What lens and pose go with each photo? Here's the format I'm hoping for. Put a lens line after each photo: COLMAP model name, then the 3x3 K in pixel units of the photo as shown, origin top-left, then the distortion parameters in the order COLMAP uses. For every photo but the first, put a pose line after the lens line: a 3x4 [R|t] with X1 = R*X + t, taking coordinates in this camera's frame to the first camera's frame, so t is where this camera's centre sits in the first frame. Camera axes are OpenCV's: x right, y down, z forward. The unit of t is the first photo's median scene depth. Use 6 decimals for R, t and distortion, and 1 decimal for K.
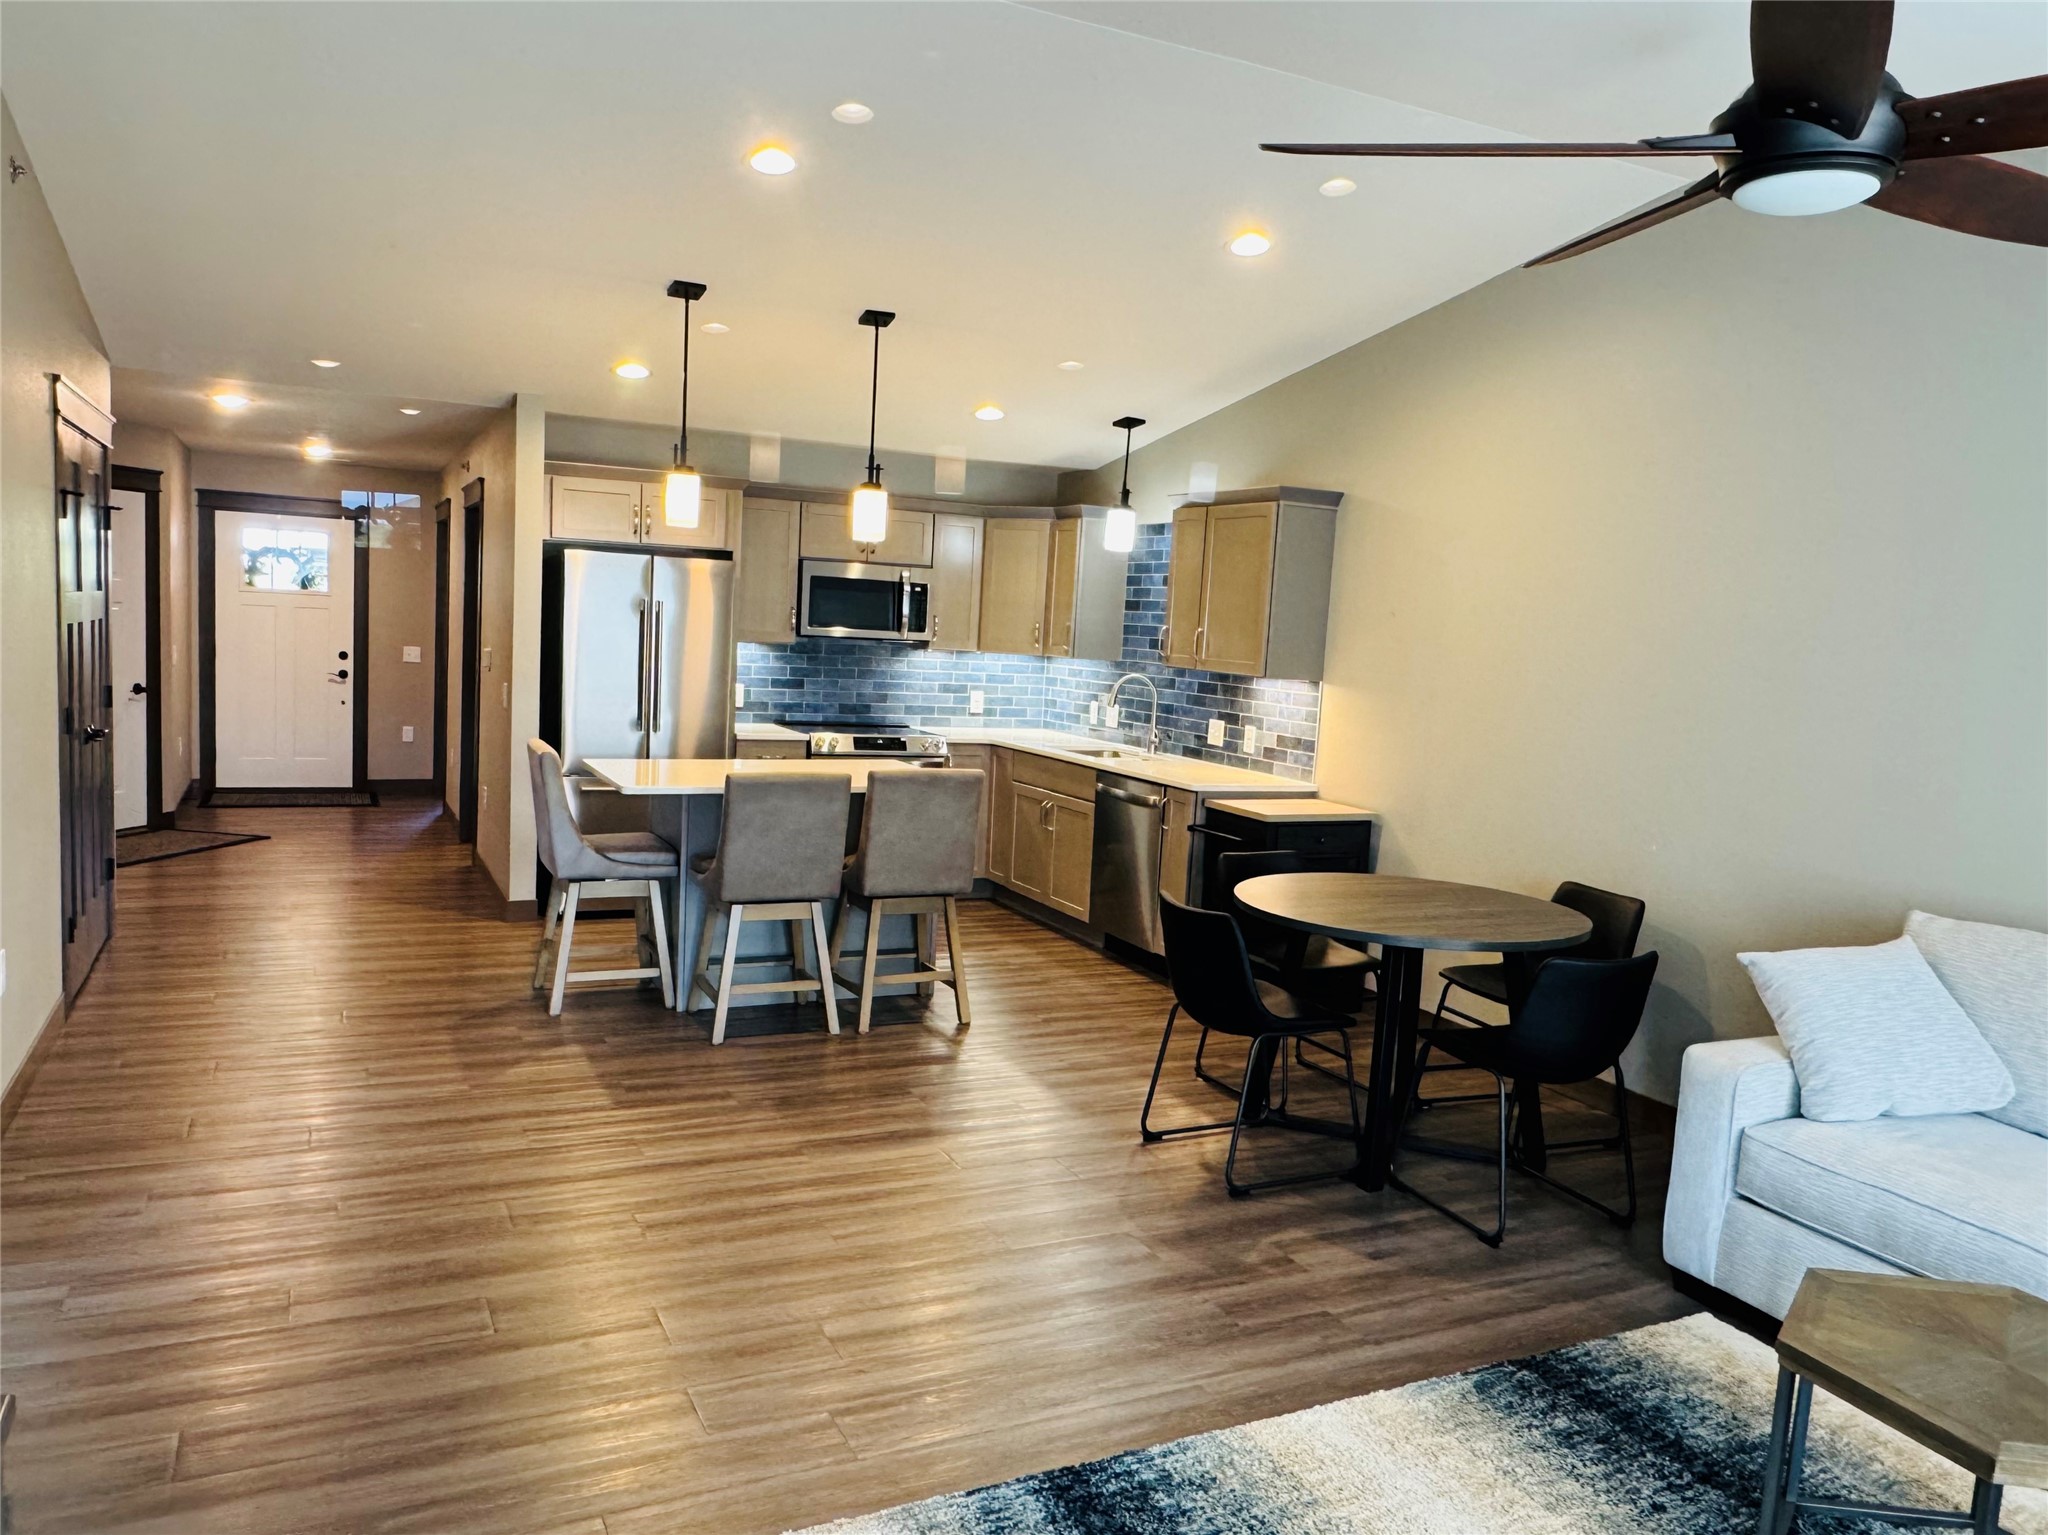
lens RADIAL K [[1488.5, 0, 992.2], [0, 1488.5, 766.6], [0, 0, 1]] dist [-0.001115, 0.019611]
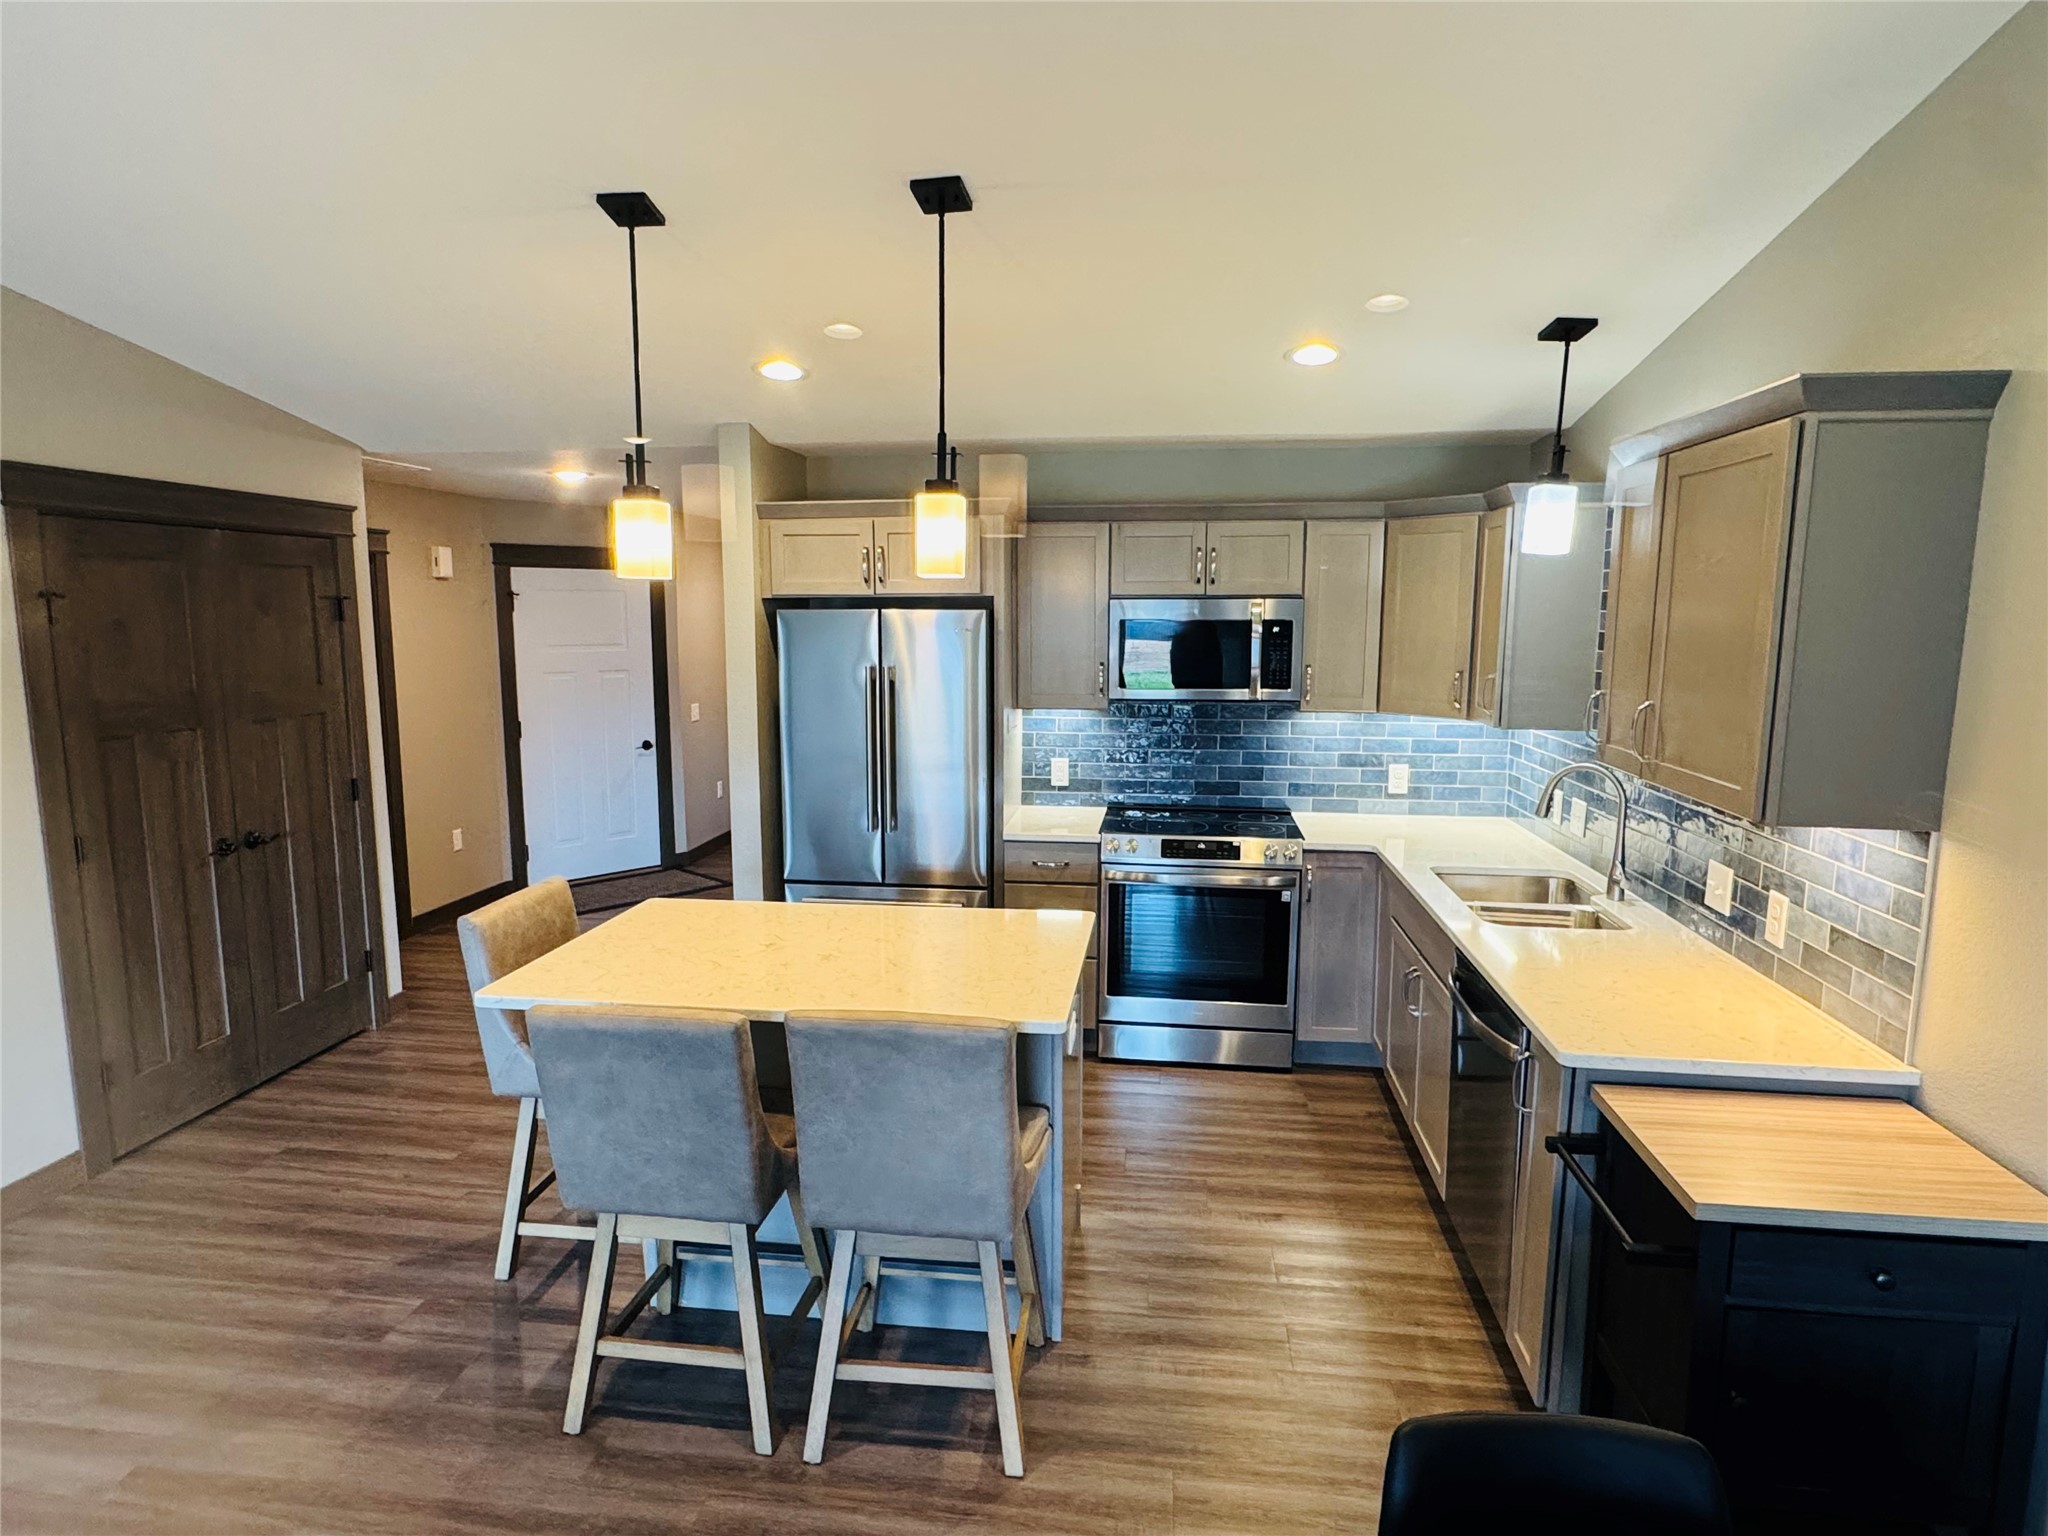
lens RADIAL K [[1139.3, 0, 1017.0], [0, 1139.3, 771.3], [0, 0, 1]] dist [-0.006384, -0.003265]
pose [[0.843912, 0.022505, -0.536009, 0.155246], [-0.009640, 0.999595, 0.026791, -0.072320], [0.536394, -0.017442, 0.843787, 0.528017]]
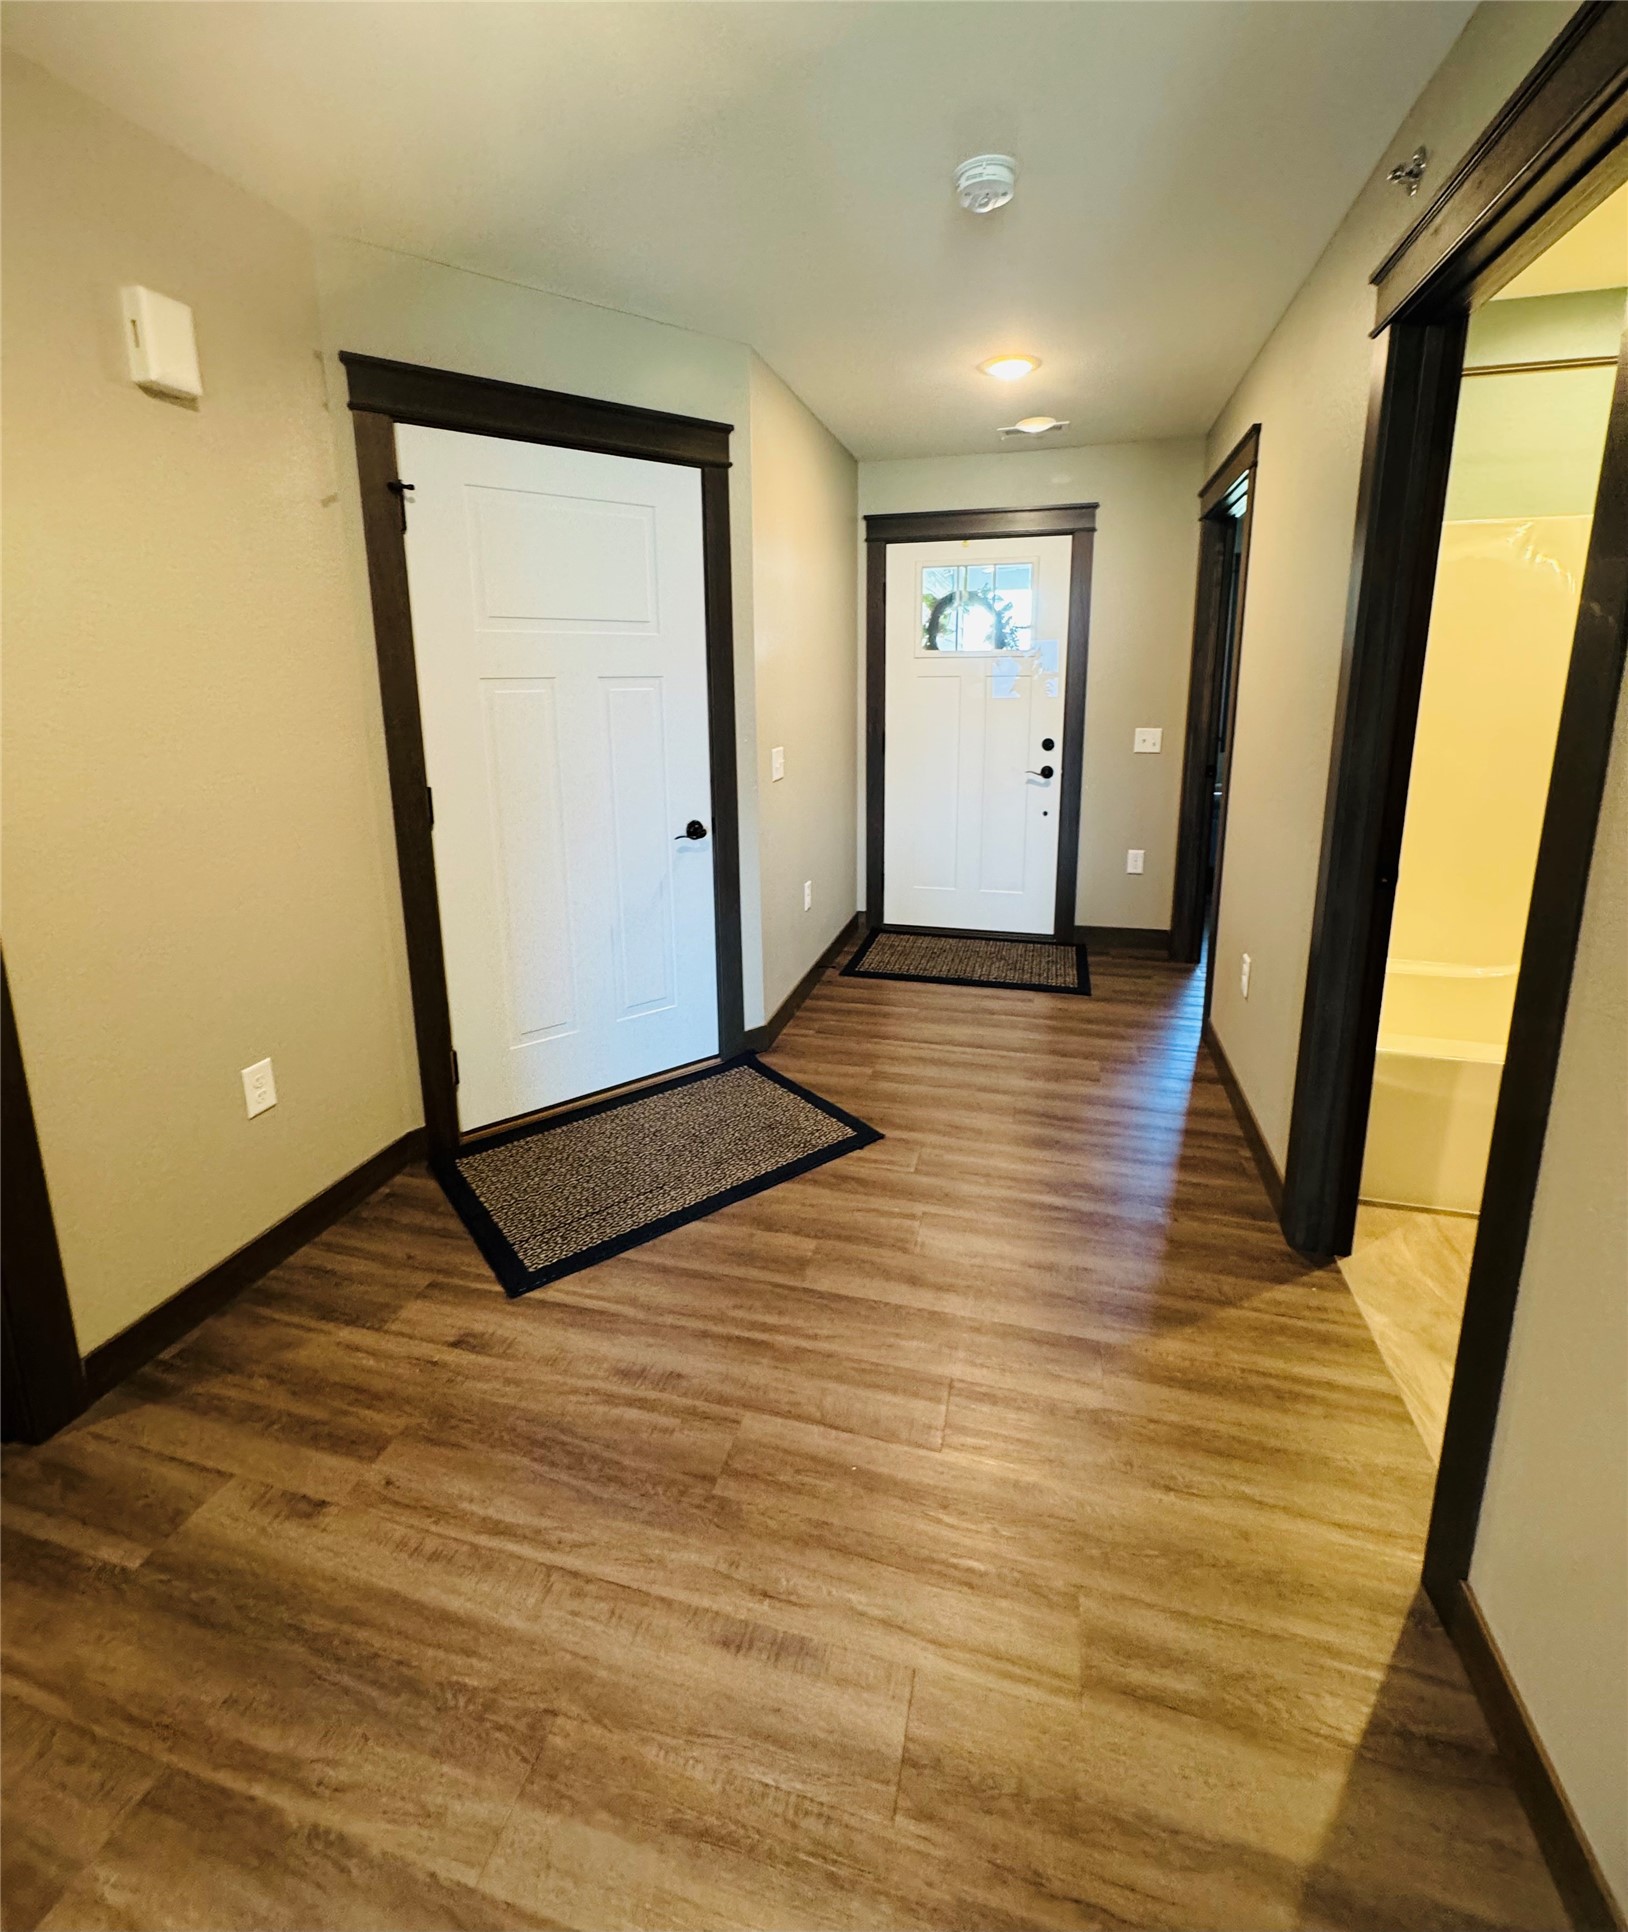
lens RADIAL K [[863.2, 0, 823.7], [0, 863.2, 848.7], [0, 0, 1]] dist [-0.005323, -0.000456]
pose [[0.778165, 0.071371, -0.623991, -0.410334], [-0.018074, 0.995656, 0.091342, -0.094778], [0.627800, -0.059801, 0.776074, 0.965929]]
